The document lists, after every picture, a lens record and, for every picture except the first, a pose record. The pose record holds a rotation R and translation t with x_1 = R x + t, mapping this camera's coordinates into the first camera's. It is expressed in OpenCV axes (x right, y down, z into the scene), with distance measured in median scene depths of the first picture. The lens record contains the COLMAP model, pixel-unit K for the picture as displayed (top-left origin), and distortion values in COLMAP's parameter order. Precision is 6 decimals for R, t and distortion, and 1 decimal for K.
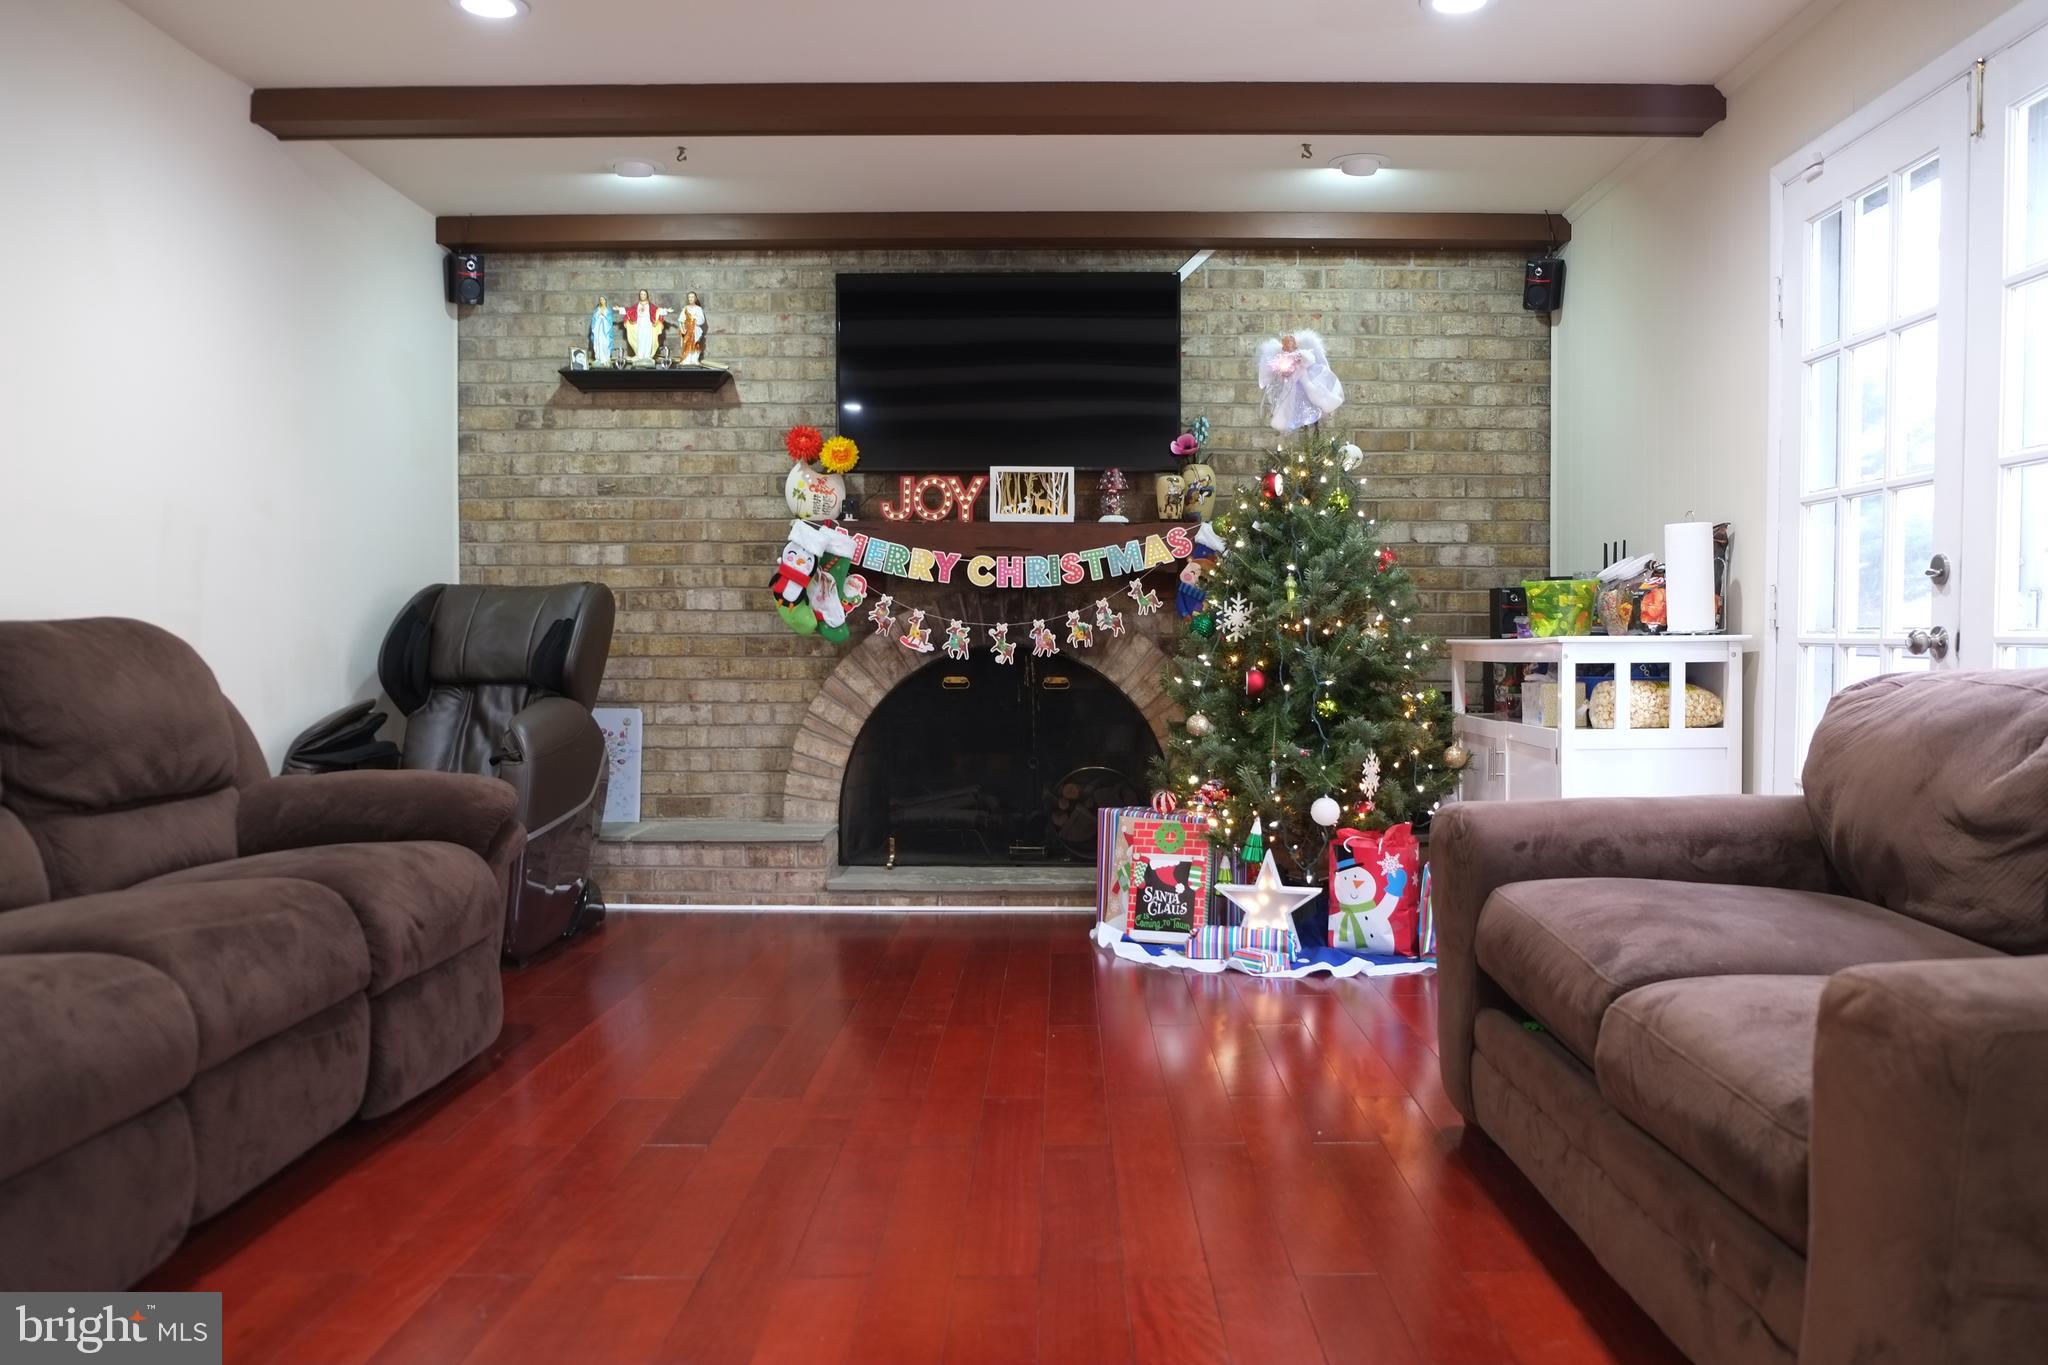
lens RADIAL K [[1624.4, 0, 1026.6], [0, 1624.4, 733.3], [0, 0, 1]] dist [-0.072050, 0.001091]
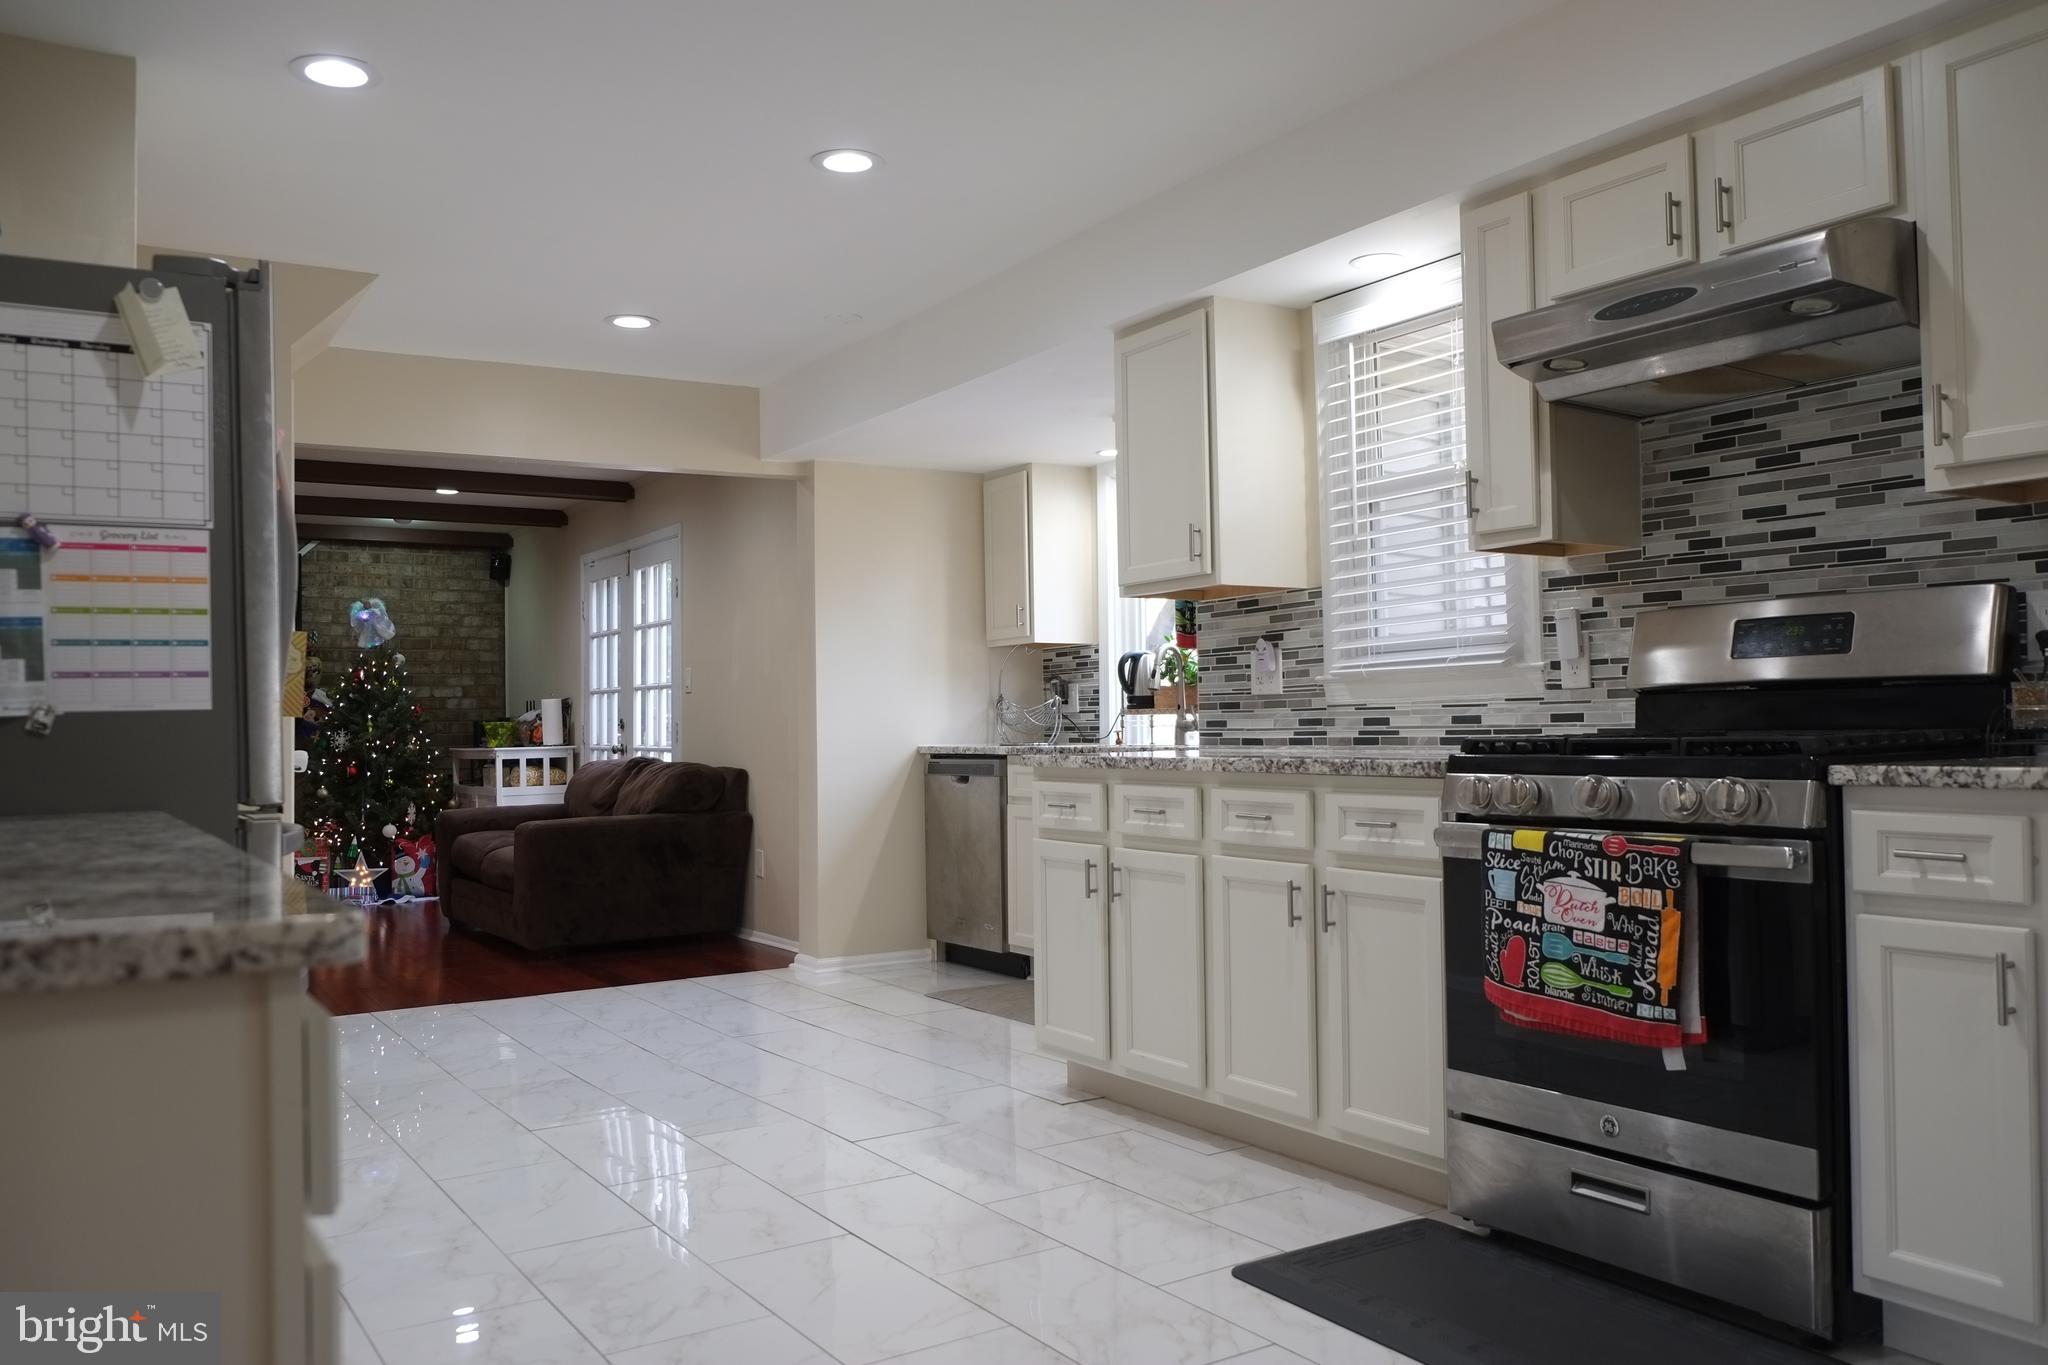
lens RADIAL K [[1619.5, 0, 1024.0], [0, 1619.5, 682.5], [0, 0, 1]] dist [0.001307, 0.002795]
pose [[0.839529, 0.003500, 0.543303, -0.259254], [0.042164, 0.996544, -0.071573, 0.038654], [-0.541676, 0.082995, 0.836480, -1.187378]]
